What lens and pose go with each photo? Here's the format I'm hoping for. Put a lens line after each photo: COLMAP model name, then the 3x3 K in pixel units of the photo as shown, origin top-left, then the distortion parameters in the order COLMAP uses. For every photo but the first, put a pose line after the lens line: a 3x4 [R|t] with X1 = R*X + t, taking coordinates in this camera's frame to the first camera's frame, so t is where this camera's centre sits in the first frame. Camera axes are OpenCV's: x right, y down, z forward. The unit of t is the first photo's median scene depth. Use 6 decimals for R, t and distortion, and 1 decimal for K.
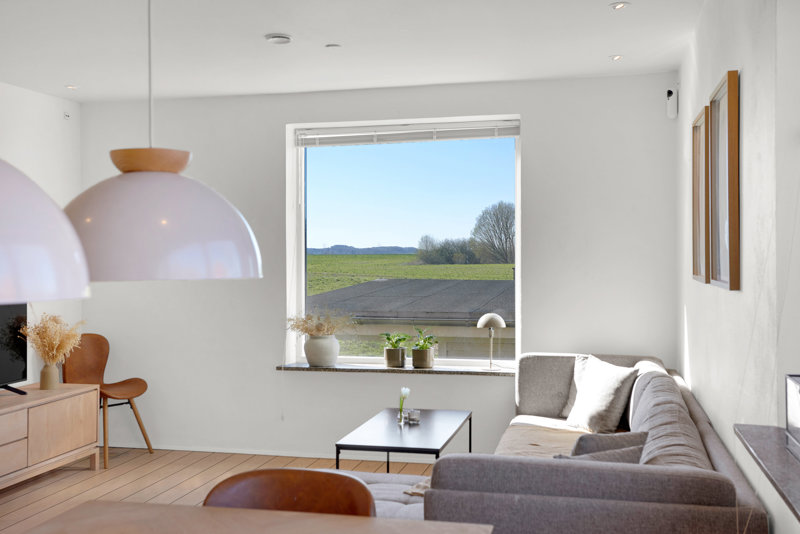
lens RADIAL K [[877.8, 0, 396.5], [0, 877.8, 257.9], [0, 0, 1]] dist [0.068420, 0.001908]
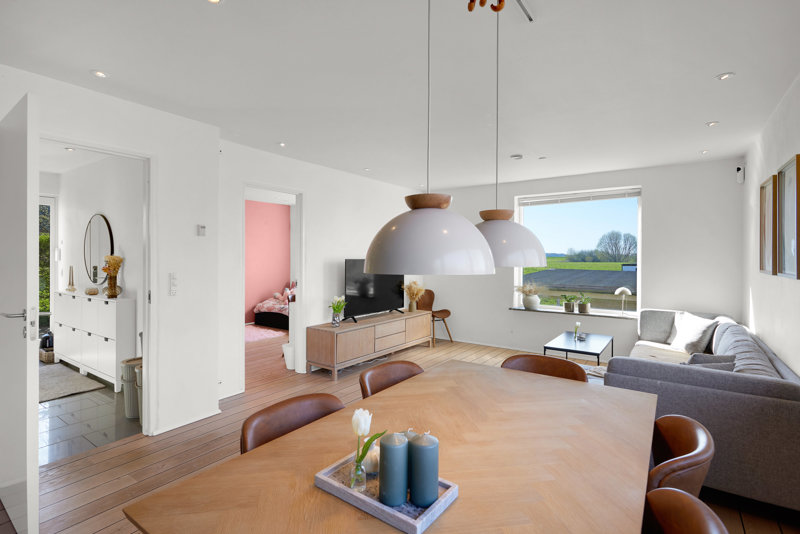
lens RADIAL K [[398.6, 0, 397.9], [0, 398.6, 256.9], [0, 0, 1]] dist [0.015288, -0.000397]
pose [[0.931252, 0.009554, -0.364249, -0.037019], [-0.010498, 0.999945, -0.000610, 0.000637], [0.364223, 0.004392, 0.931301, -0.017176]]
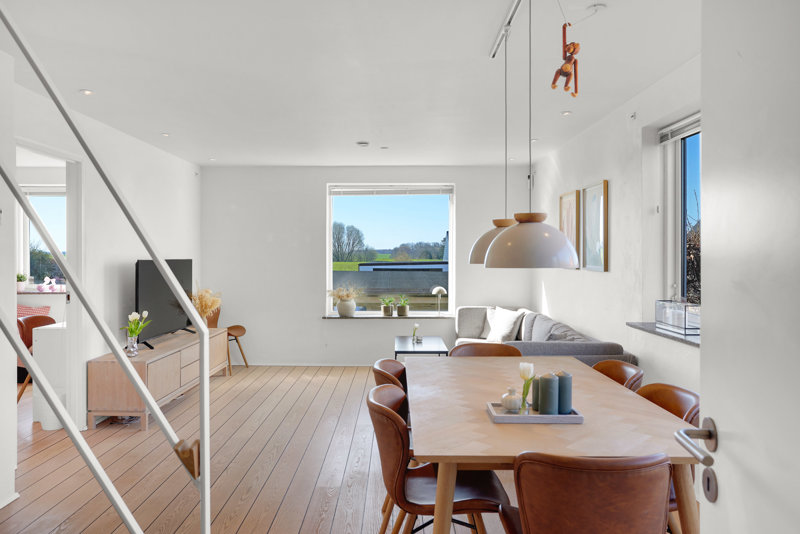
lens RADIAL K [[575.1, 0, 400.0], [0, 575.1, 267.0], [0, 0, 1]] dist [-0.000445, 0.000448]
pose [[0.971042, 0.001037, 0.238908, -0.286367], [-0.004777, 0.999875, 0.015076, 0.001733], [-0.238862, -0.015781, 0.970925, -0.201900]]
